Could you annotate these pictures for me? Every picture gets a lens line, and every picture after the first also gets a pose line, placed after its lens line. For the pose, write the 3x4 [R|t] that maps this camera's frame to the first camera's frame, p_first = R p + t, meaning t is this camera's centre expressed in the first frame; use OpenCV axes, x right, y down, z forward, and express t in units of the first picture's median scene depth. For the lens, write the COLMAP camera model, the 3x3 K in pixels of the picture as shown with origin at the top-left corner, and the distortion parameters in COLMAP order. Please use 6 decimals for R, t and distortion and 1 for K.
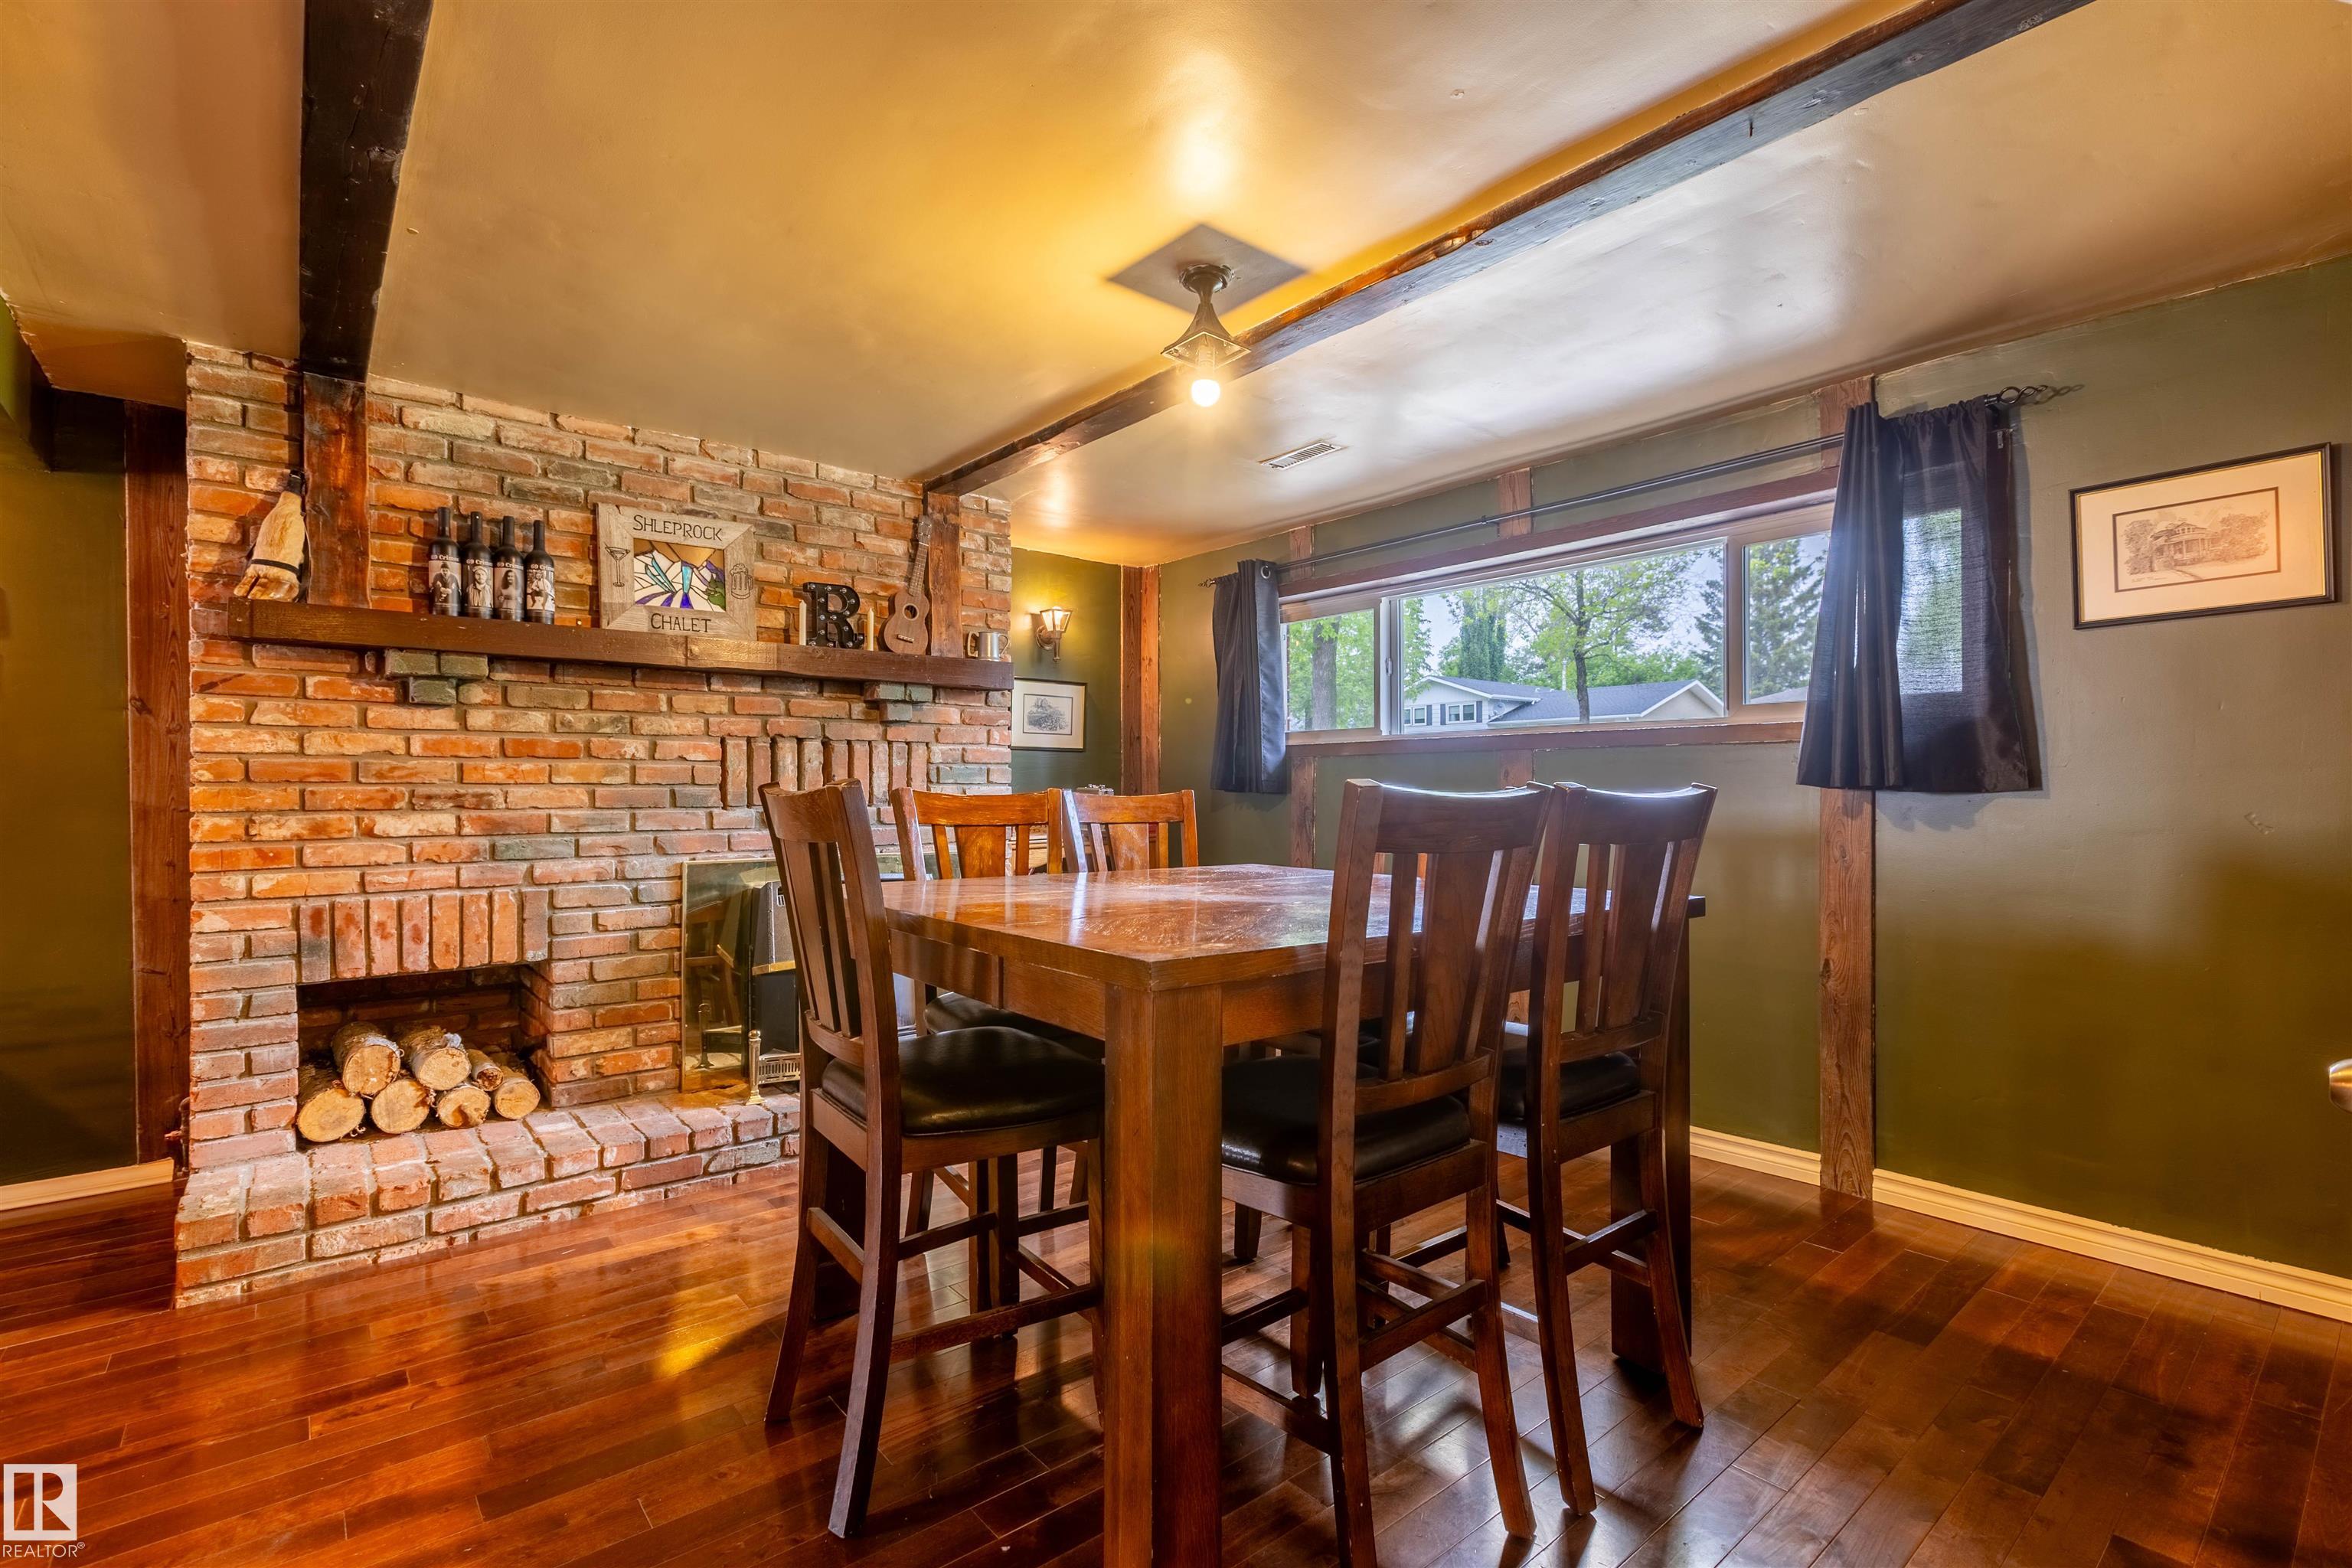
lens RADIAL K [[1018.9, 0, 1186.0], [0, 1018.9, 795.2], [0, 0, 1]] dist [0.000279, 0.000540]
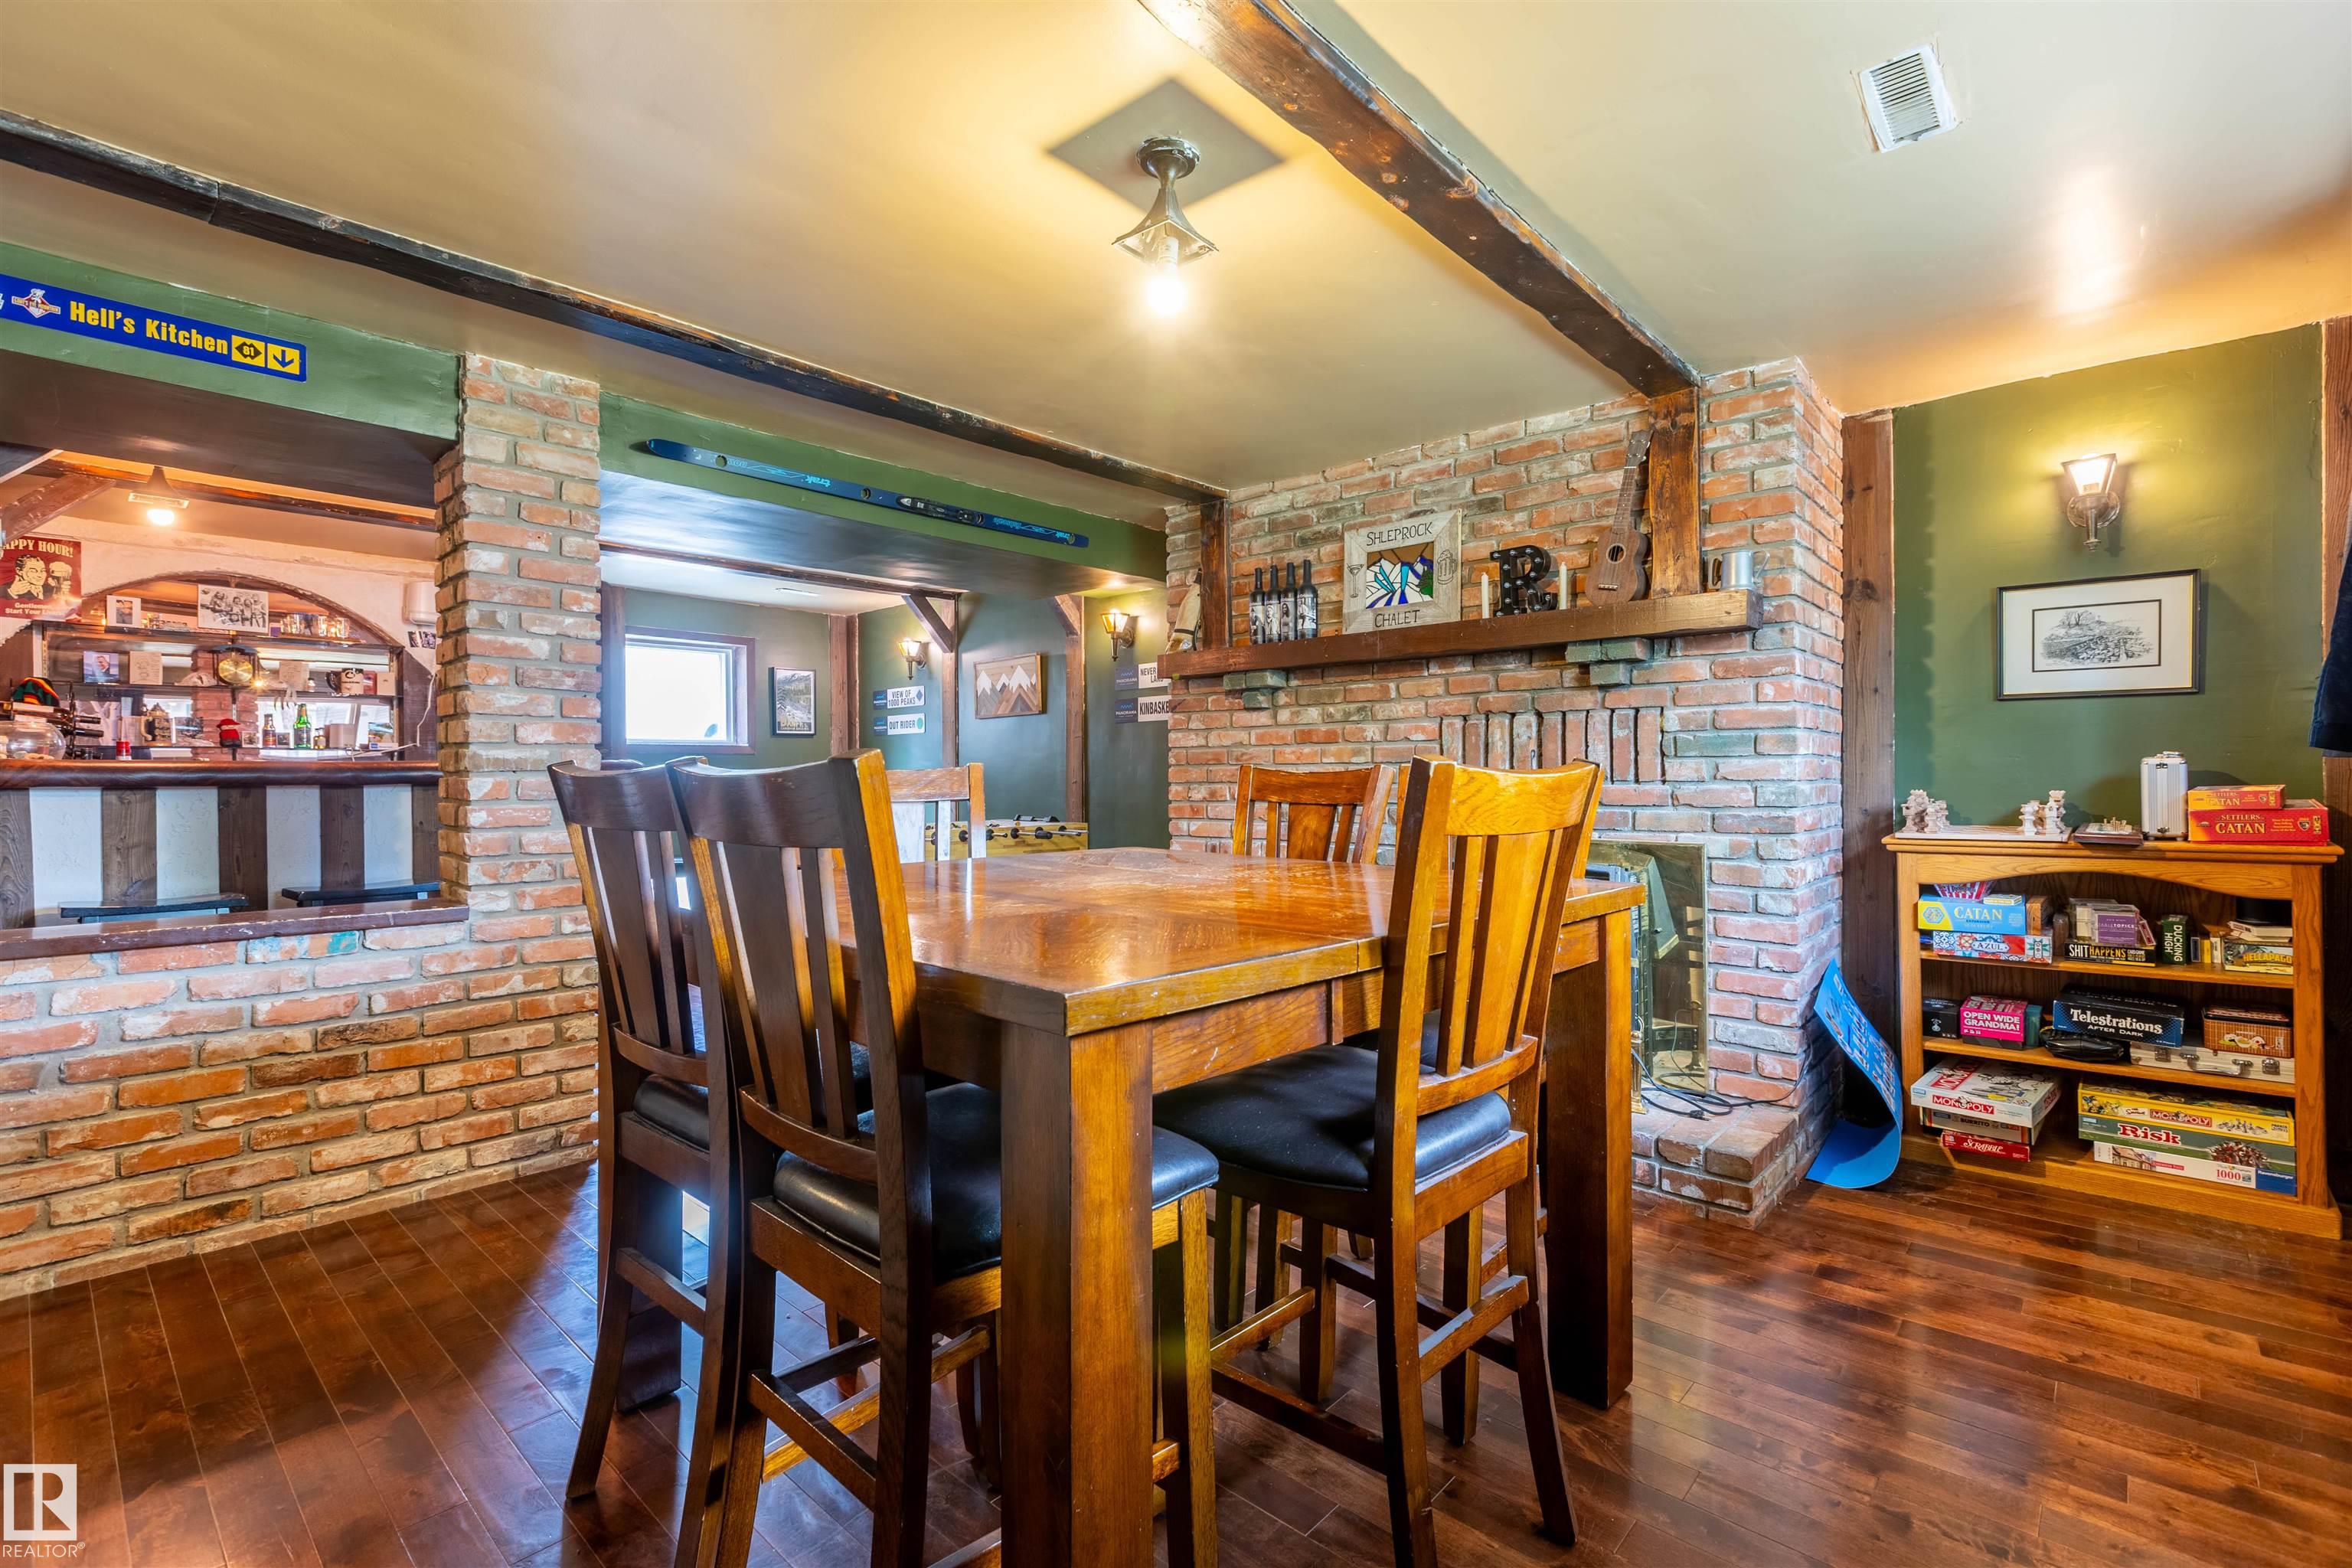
lens RADIAL K [[1018.9, 0, 1186.0], [0, 1018.9, 795.2], [0, 0, 1]] dist [0.000279, 0.000540]
pose [[0.179065, 0.022029, -0.983591, 0.573242], [0.002766, 0.999734, 0.022894, -0.000668], [0.983833, -0.006820, 0.178957, 0.573205]]
